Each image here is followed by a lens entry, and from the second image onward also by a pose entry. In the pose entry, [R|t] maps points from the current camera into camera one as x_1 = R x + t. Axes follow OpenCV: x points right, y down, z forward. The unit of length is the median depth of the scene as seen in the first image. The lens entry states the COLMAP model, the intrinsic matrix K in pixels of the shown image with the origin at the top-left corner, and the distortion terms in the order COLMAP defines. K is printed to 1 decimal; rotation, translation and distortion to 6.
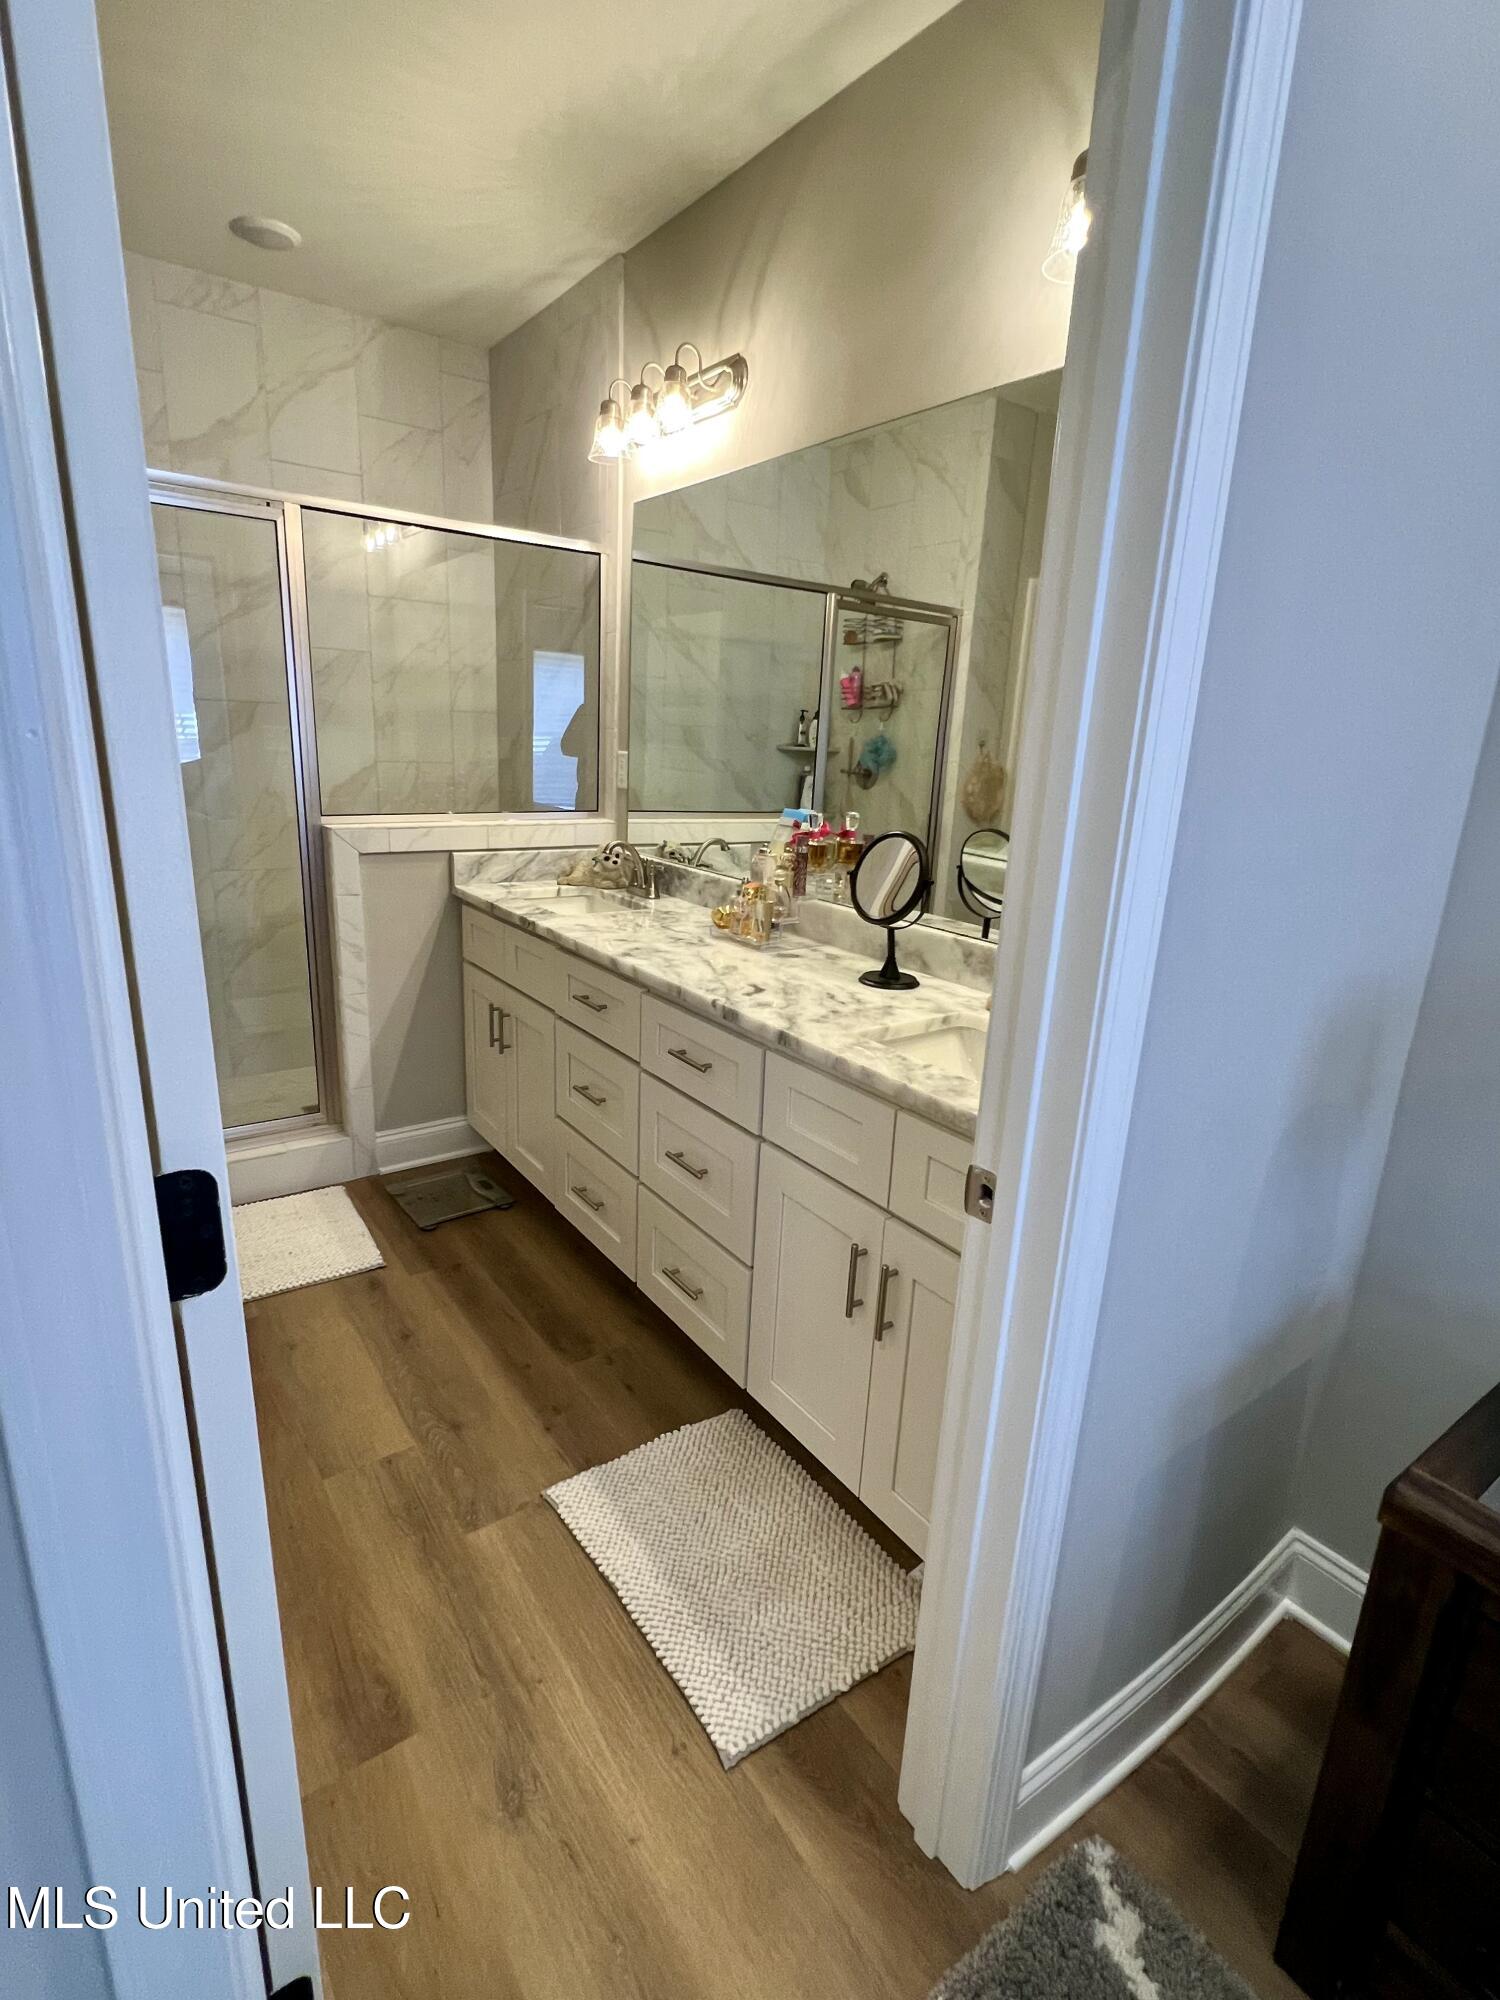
lens RADIAL K [[965.3, 0, 747.2], [0, 965.3, 981.1], [0, 0, 1]] dist [-0.007492, 0.003614]
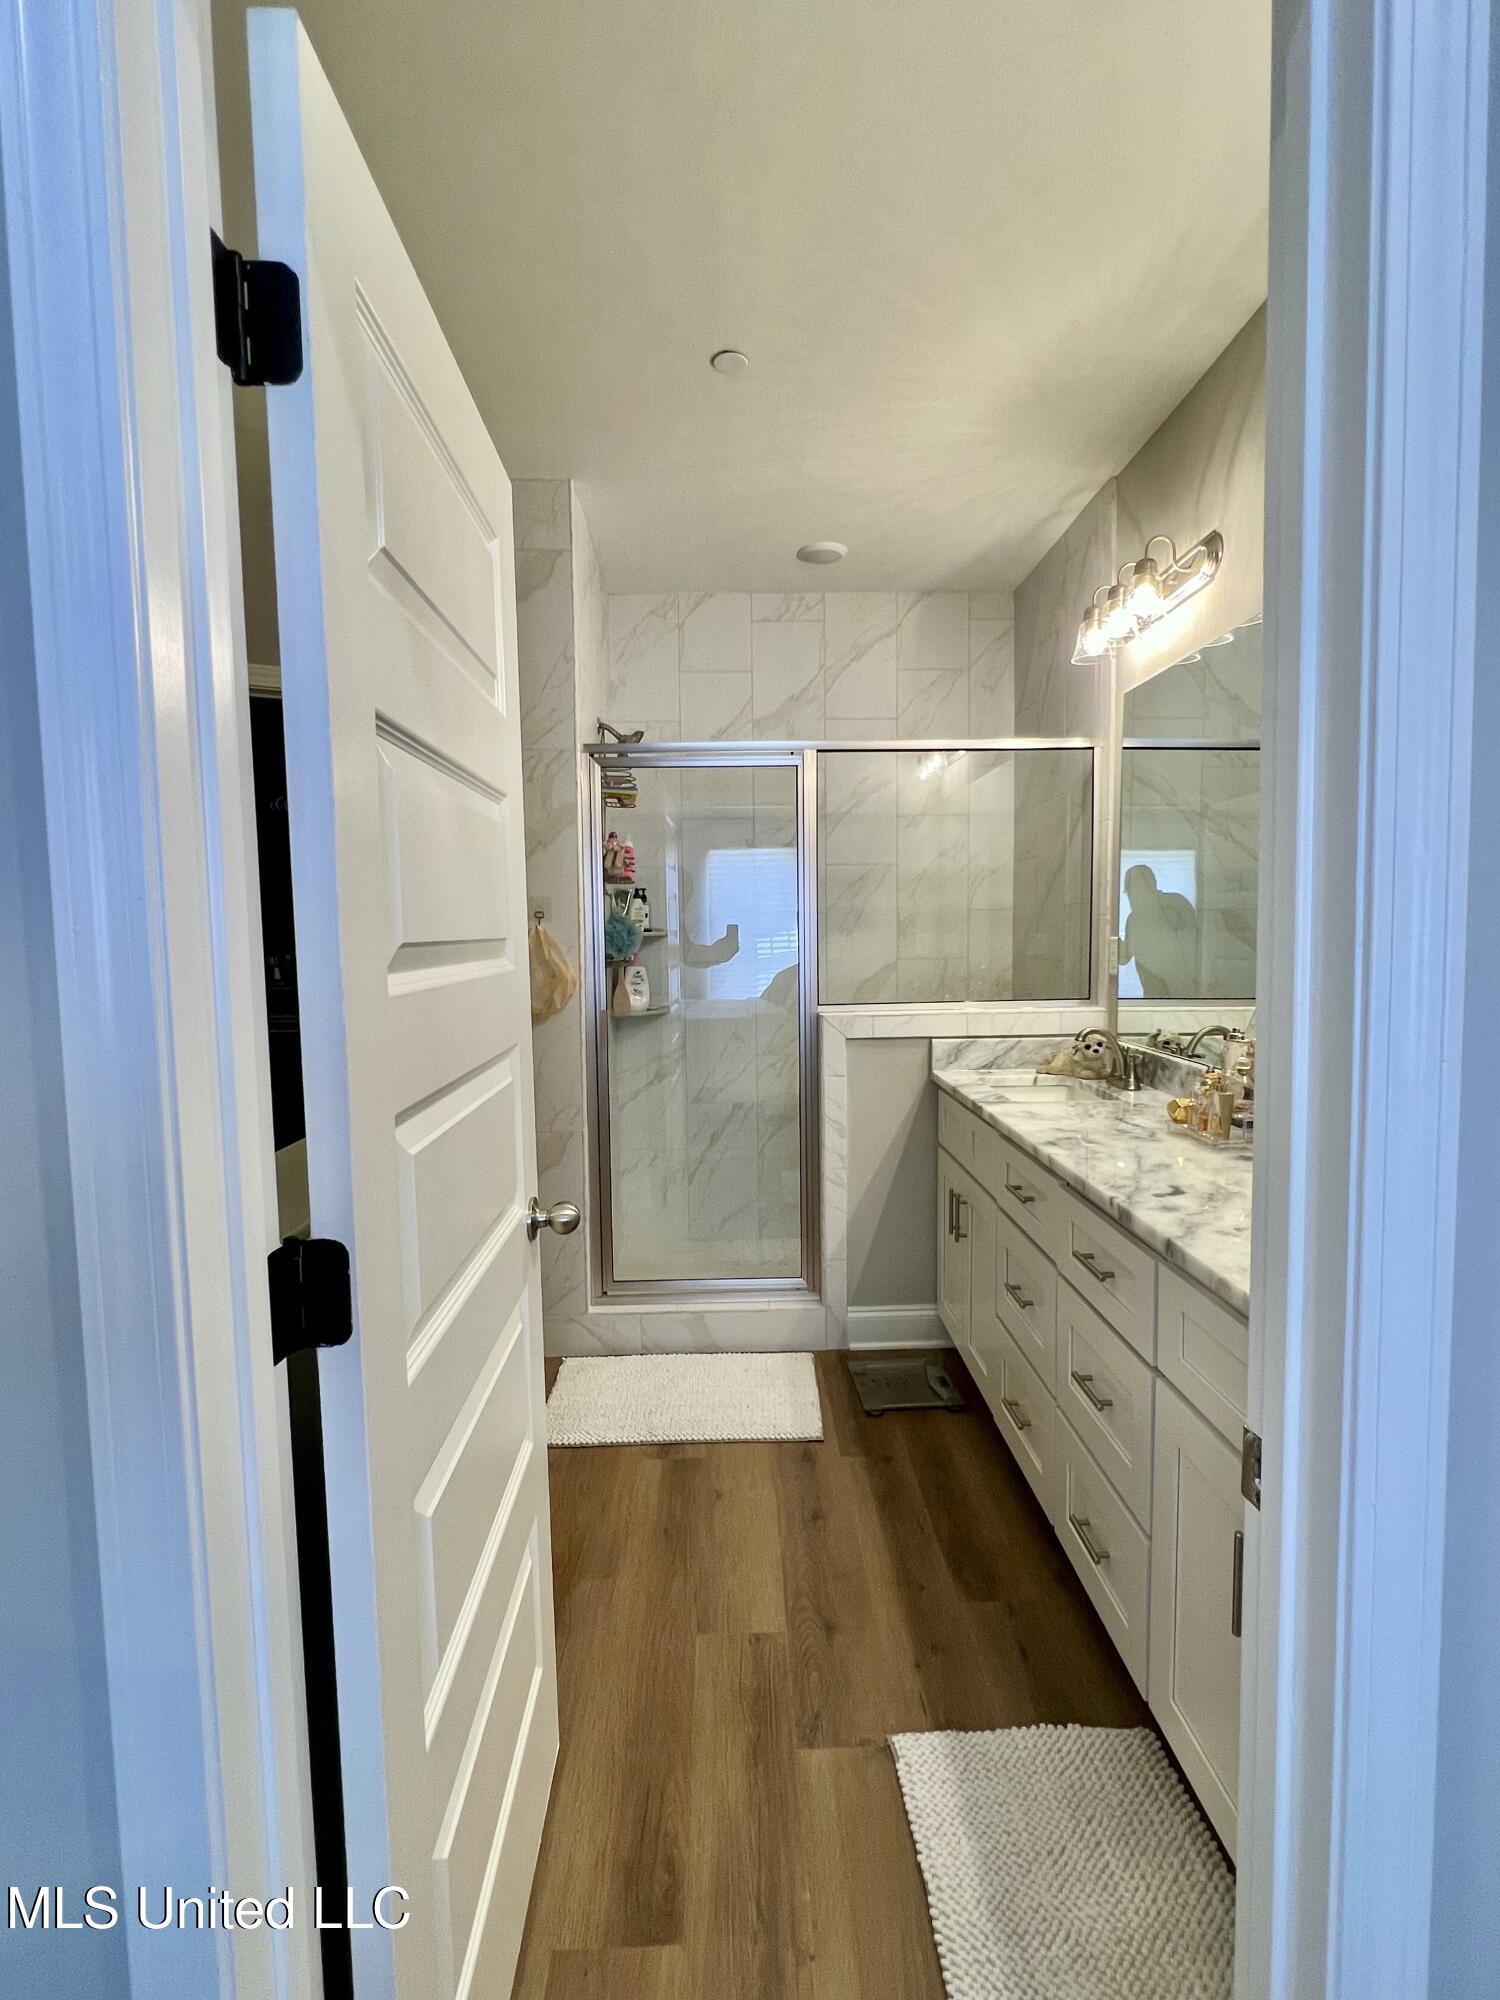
lens RADIAL K [[965.3, 0, 765.9], [0, 965.3, 981.8], [0, 0, 1]] dist [-0.007492, 0.003614]
pose [[0.823673, -0.028112, -0.566368, 0.153409], [-0.089234, 0.979901, -0.178412, 0.008747], [0.560000, 0.197492, 0.804610, 0.053459]]
